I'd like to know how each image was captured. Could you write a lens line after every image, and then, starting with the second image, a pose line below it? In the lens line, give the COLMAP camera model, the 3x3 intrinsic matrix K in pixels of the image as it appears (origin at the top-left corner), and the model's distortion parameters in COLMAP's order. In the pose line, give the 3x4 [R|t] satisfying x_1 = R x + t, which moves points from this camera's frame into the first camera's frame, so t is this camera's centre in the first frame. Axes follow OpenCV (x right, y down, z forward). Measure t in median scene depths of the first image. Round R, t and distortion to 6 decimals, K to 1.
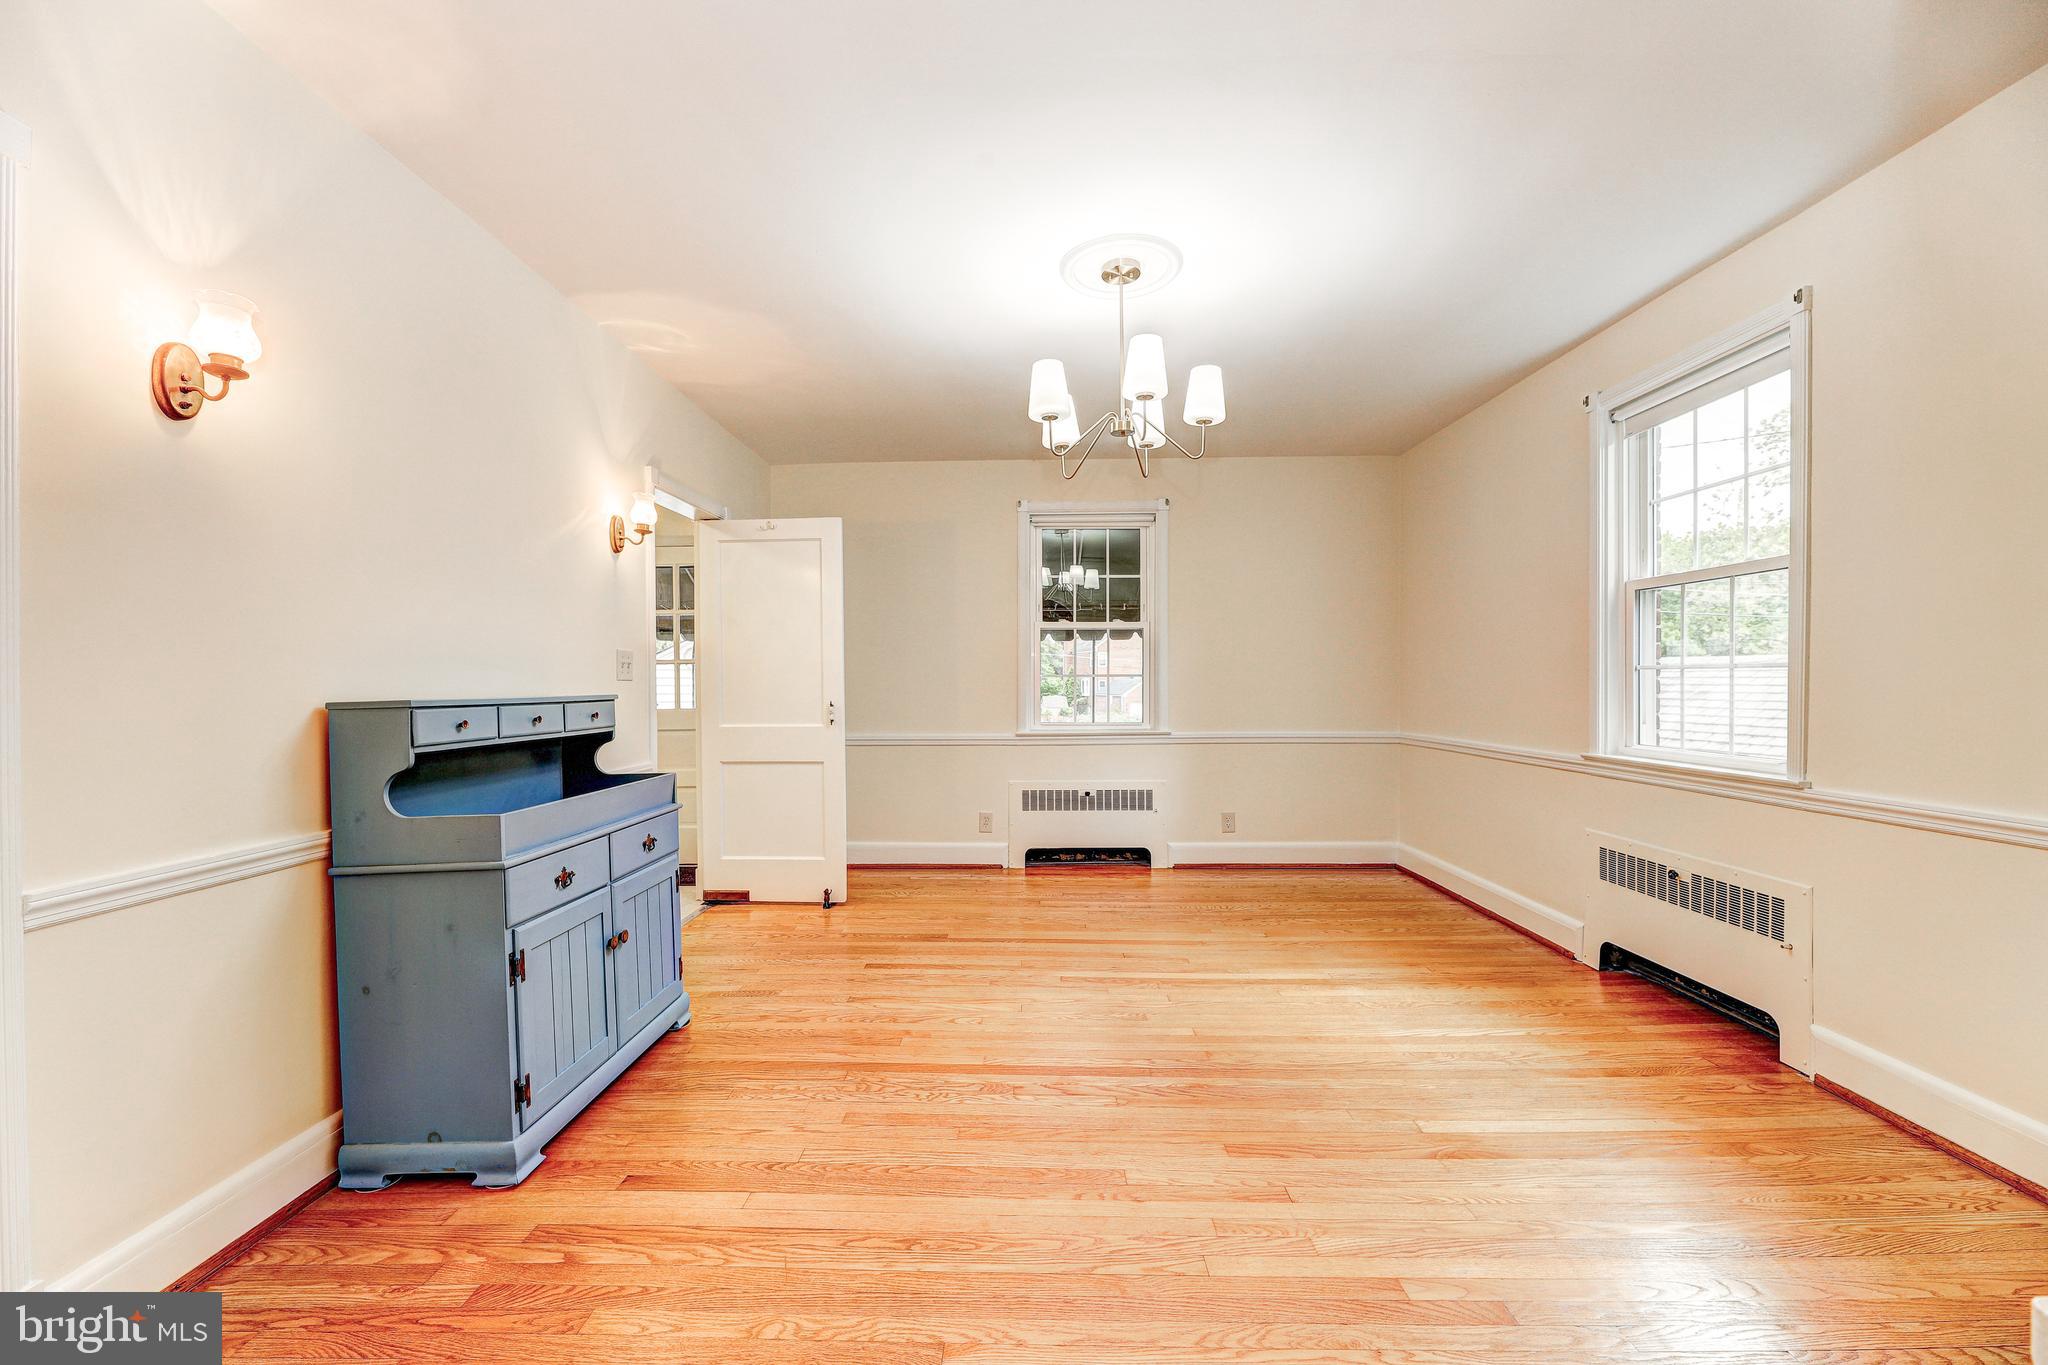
lens RADIAL K [[858.9, 0, 1024.0], [0, 858.9, 682.5], [0, 0, 1]] dist [0.001367, -0.006104]
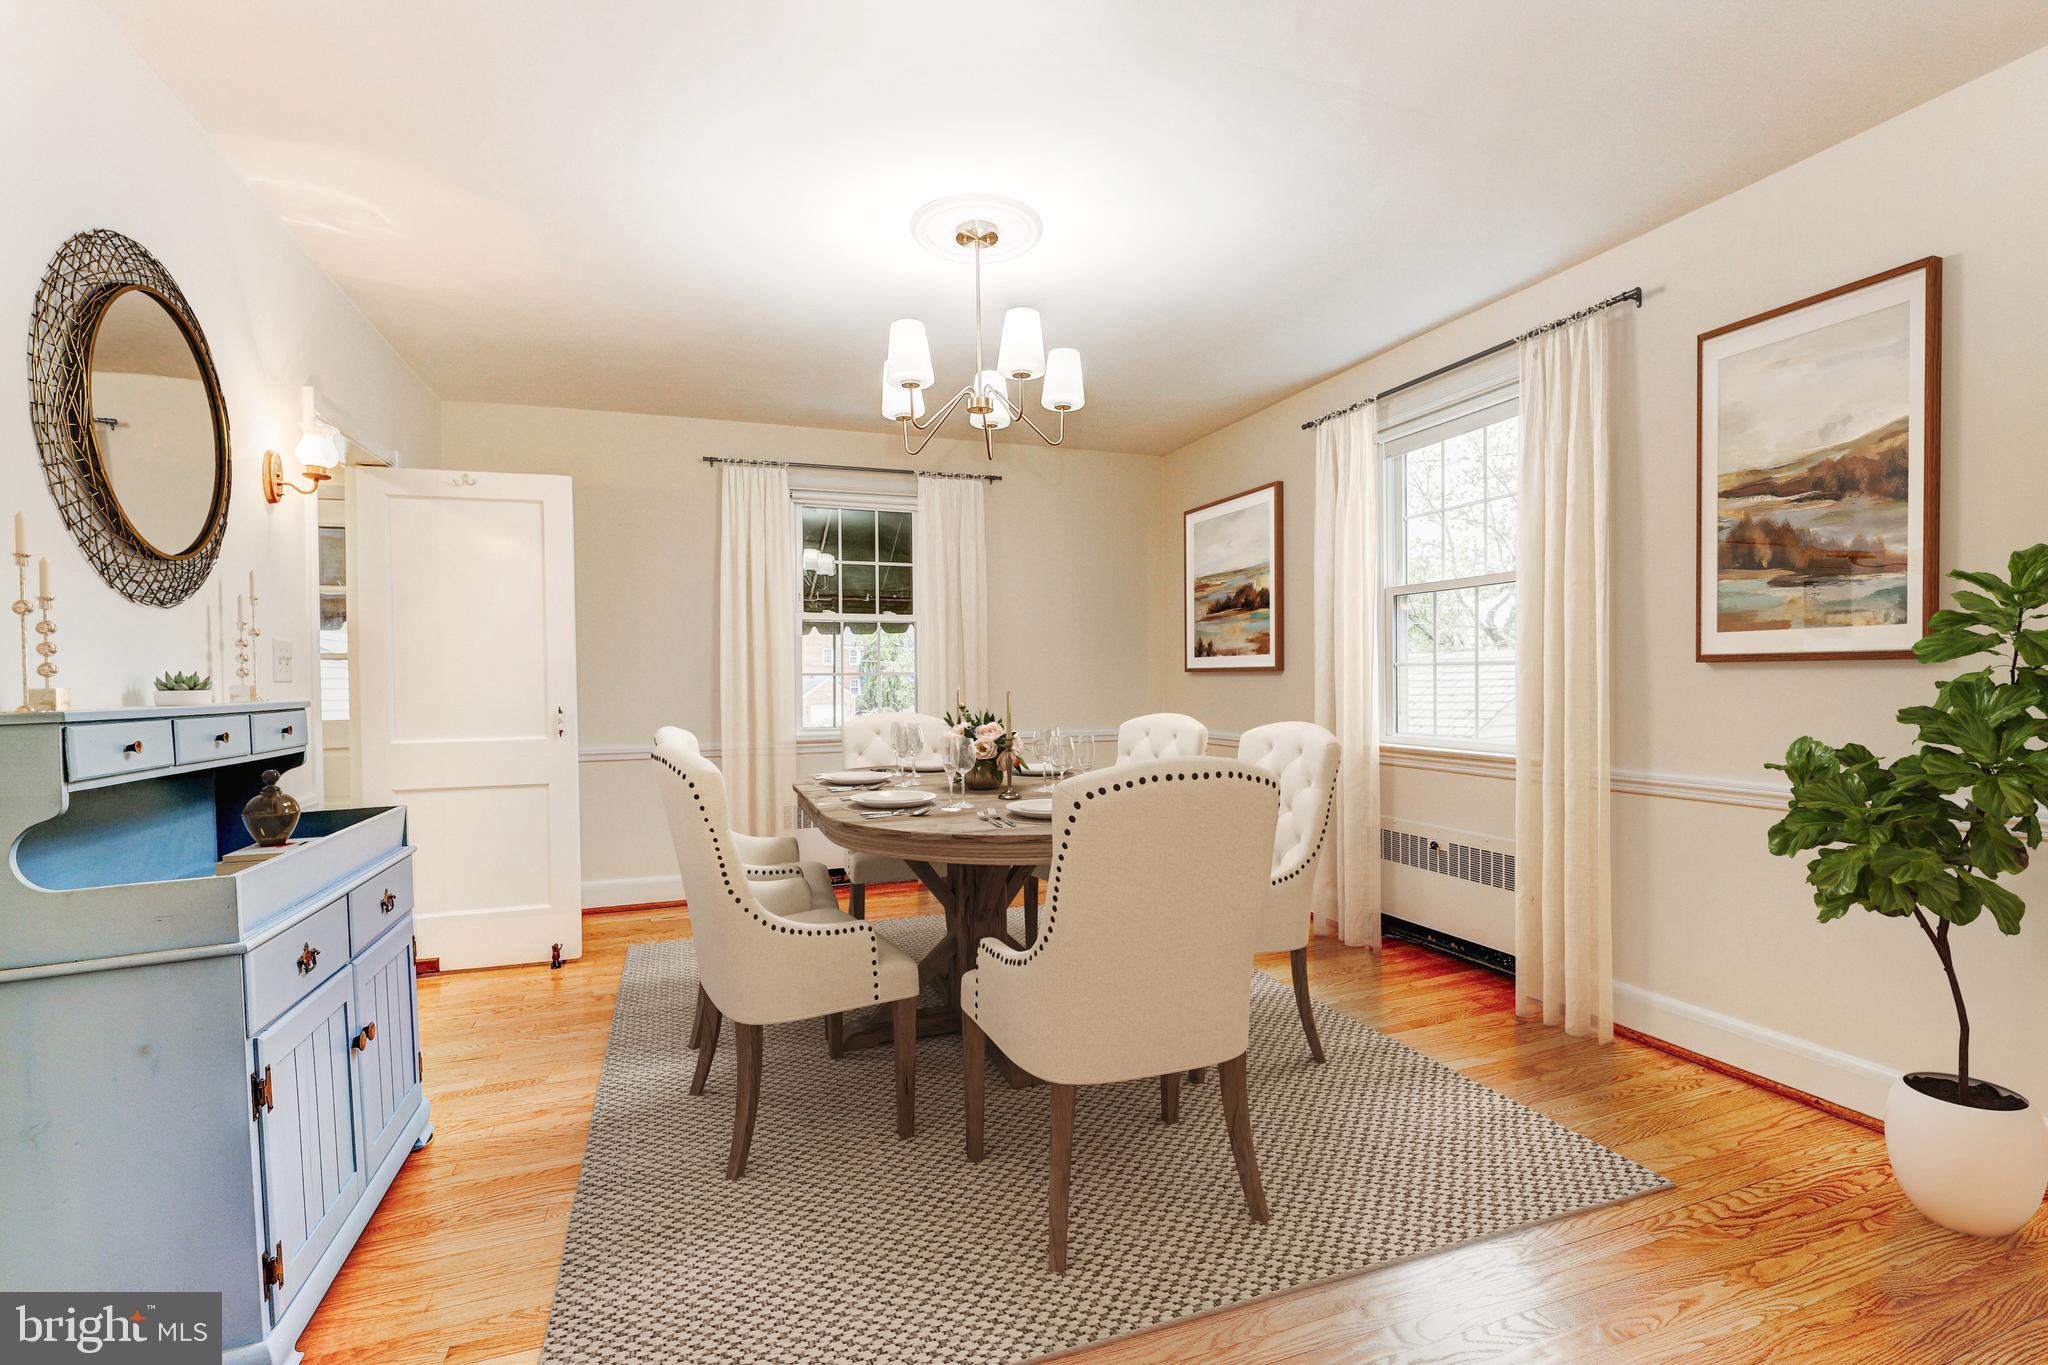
lens RADIAL K [[944.9, 0, 1024.0], [0, 944.9, 682.5], [0, 0, 1]] dist [0.003132, -0.005043]
pose [[0.925027, -0.006200, 0.379852, -0.221870], [0.006361, 0.999979, 0.000831, 0.001887], [-0.379849, 0.001648, 0.925047, 0.040337]]
